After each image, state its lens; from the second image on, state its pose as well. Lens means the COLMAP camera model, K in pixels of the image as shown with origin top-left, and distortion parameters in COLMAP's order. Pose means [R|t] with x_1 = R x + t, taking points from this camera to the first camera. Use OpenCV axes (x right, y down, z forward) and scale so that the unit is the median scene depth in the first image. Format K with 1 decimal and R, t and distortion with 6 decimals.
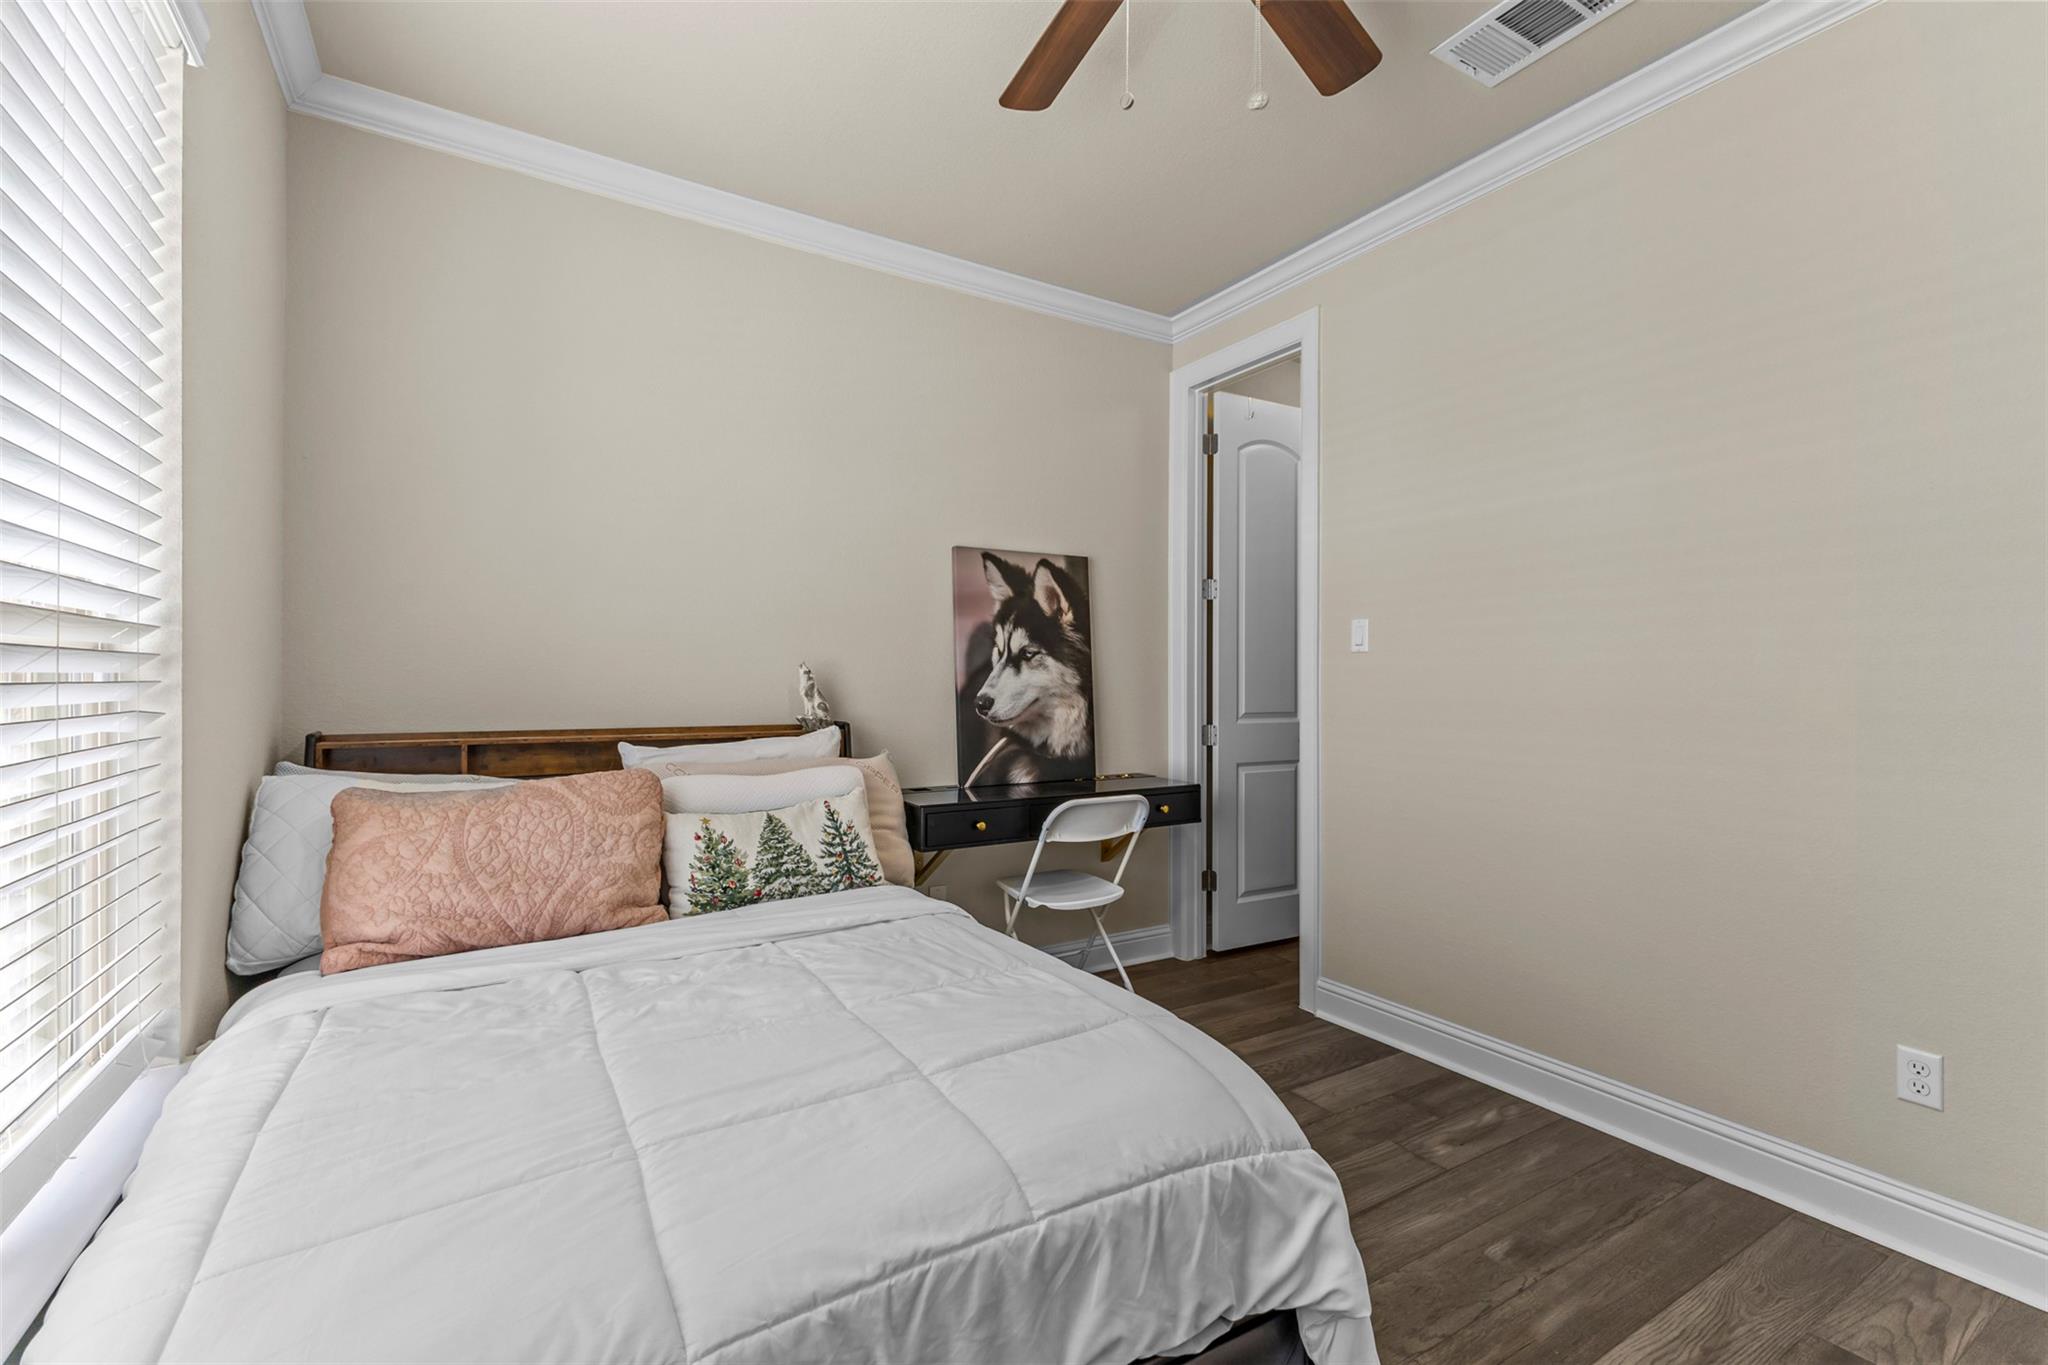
lens RADIAL K [[885.4, 0, 1027.7], [0, 885.4, 677.3], [0, 0, 1]] dist [0.009678, 0.000324]
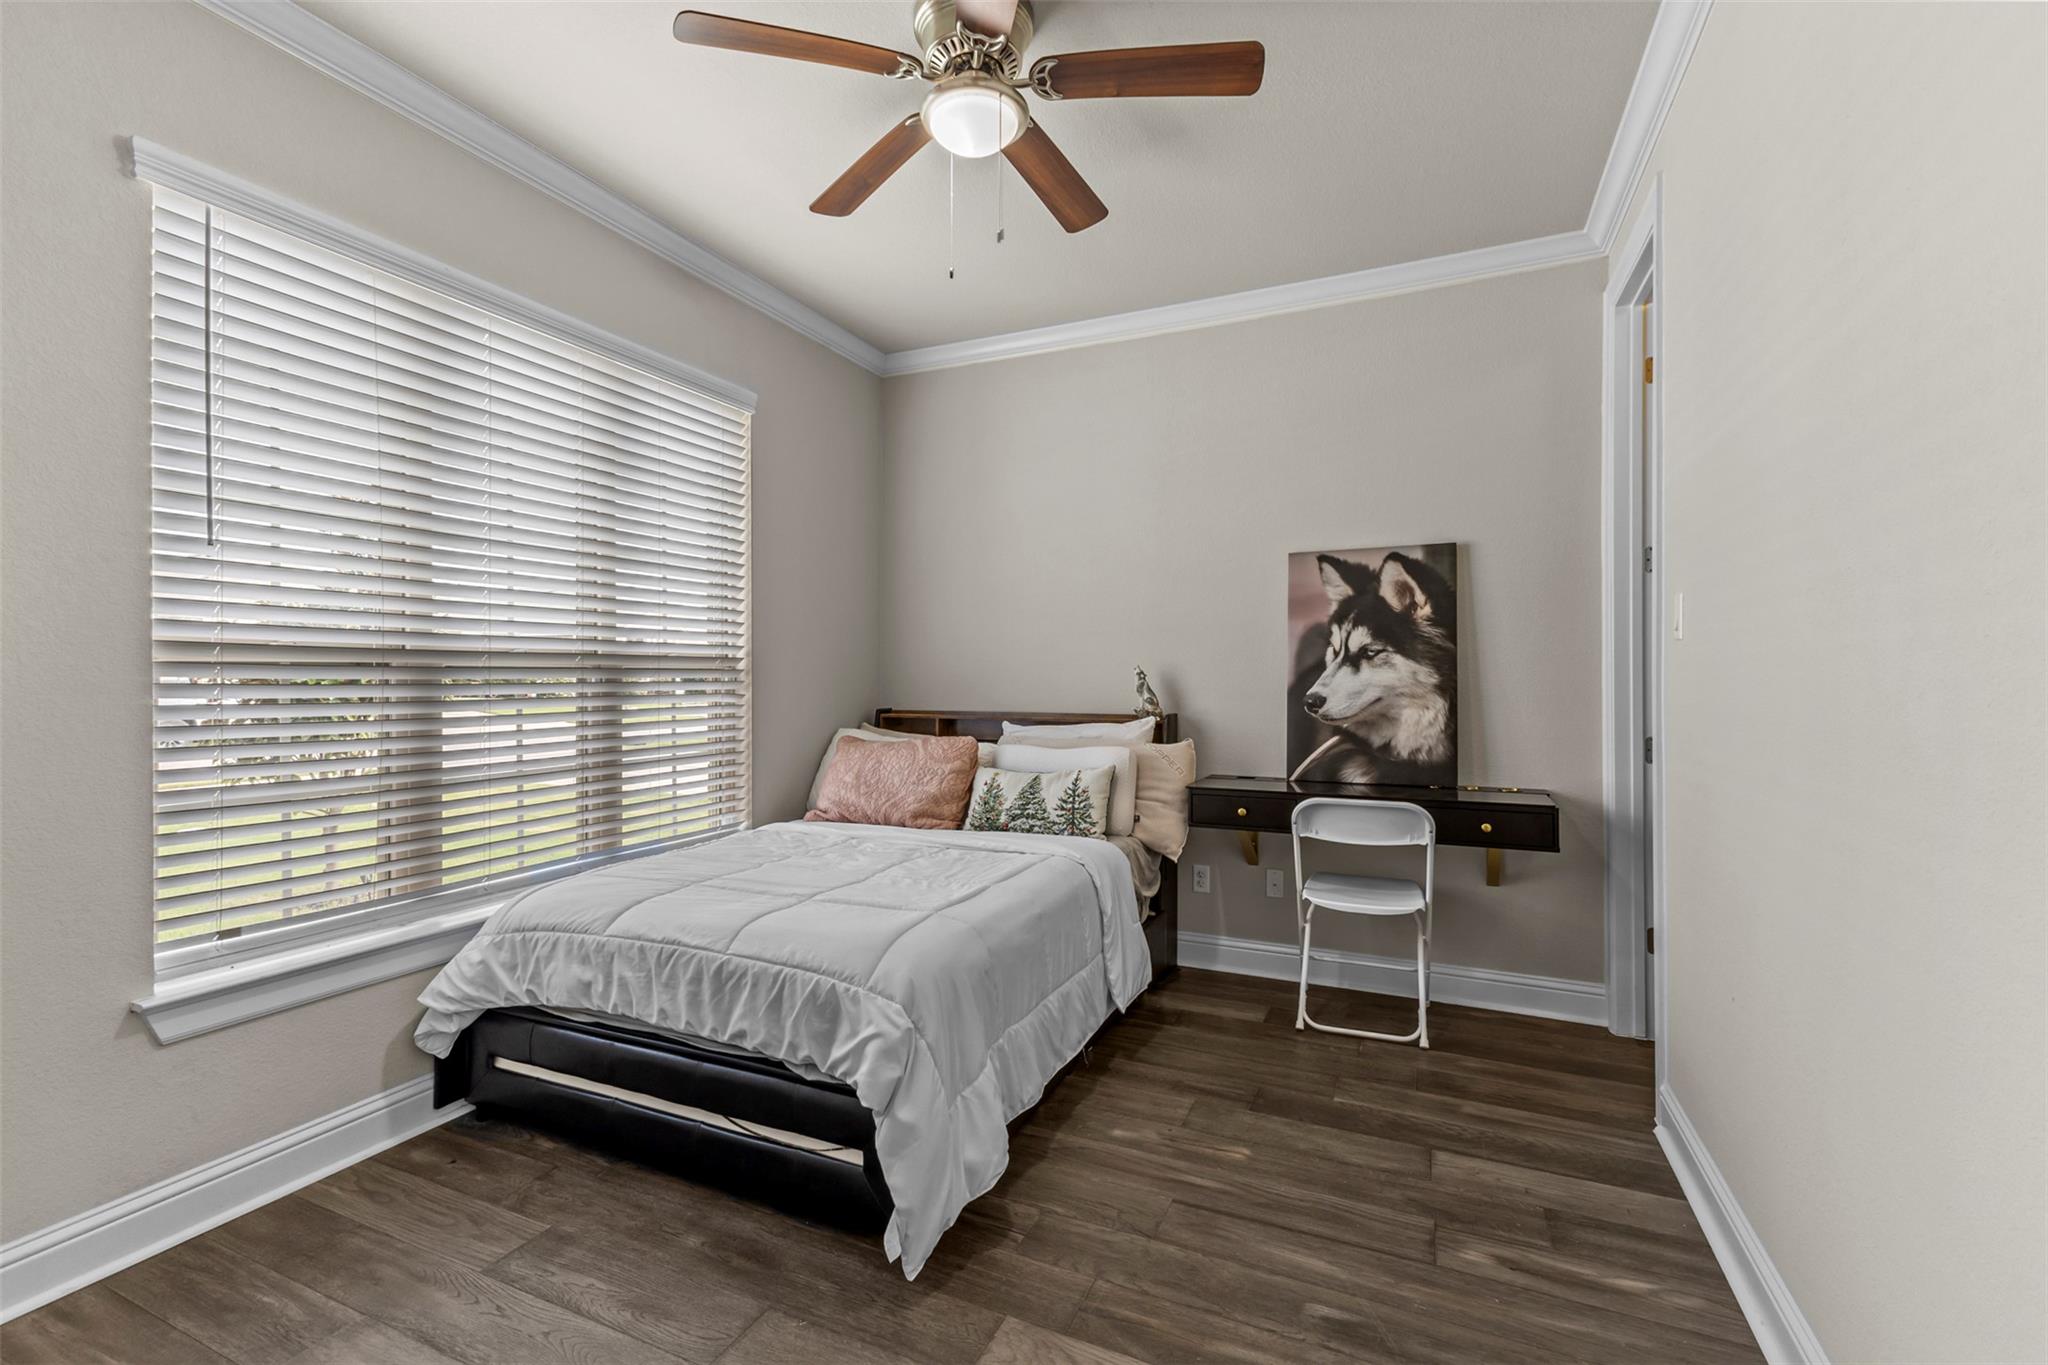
lens RADIAL K [[888.5, 0, 1022.6], [0, 888.5, 676.2], [0, 0, 1]] dist [0.007917, -0.000284]
pose [[0.554902, -0.004030, -0.831906, 0.619266], [0.005992, 0.999982, -0.000848, -0.001458], [0.831894, -0.004514, 0.554916, 0.137047]]
